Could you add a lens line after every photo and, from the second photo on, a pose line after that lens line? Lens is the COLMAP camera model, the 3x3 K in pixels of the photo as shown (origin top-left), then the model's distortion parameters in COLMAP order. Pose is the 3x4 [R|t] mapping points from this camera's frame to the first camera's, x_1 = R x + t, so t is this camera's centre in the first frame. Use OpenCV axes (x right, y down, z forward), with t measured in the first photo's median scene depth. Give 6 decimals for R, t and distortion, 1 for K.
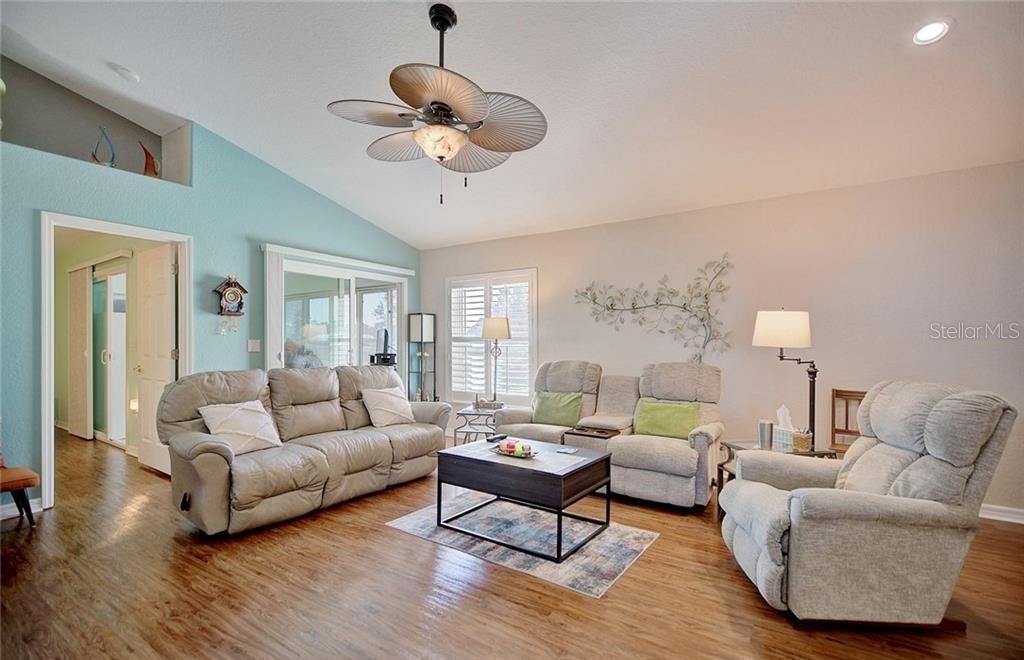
lens RADIAL K [[465.1, 0, 513.3], [0, 465.1, 344.3], [0, 0, 1]] dist [-0.000450, -0.001607]
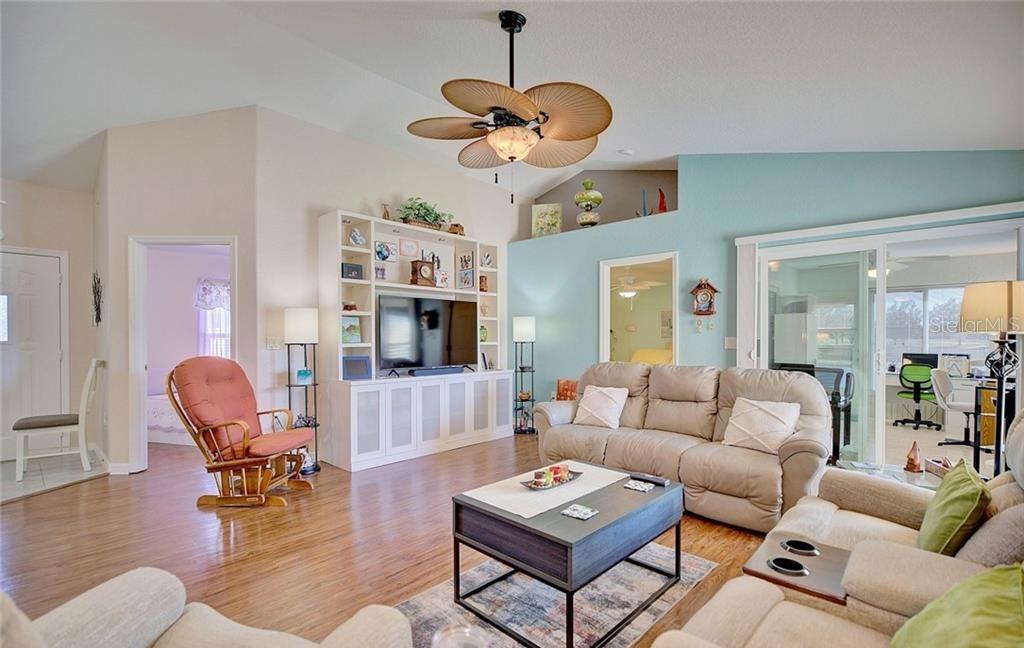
lens RADIAL K [[470.5, 0, 510.1], [0, 470.5, 342.9], [0, 0, 1]] dist [0.001384, 0.000091]
pose [[-0.147298, 0.005955, -0.989074, 0.571638], [-0.005241, 0.999963, 0.006801, -0.001830], [0.989078, 0.006185, -0.147261, 0.734397]]
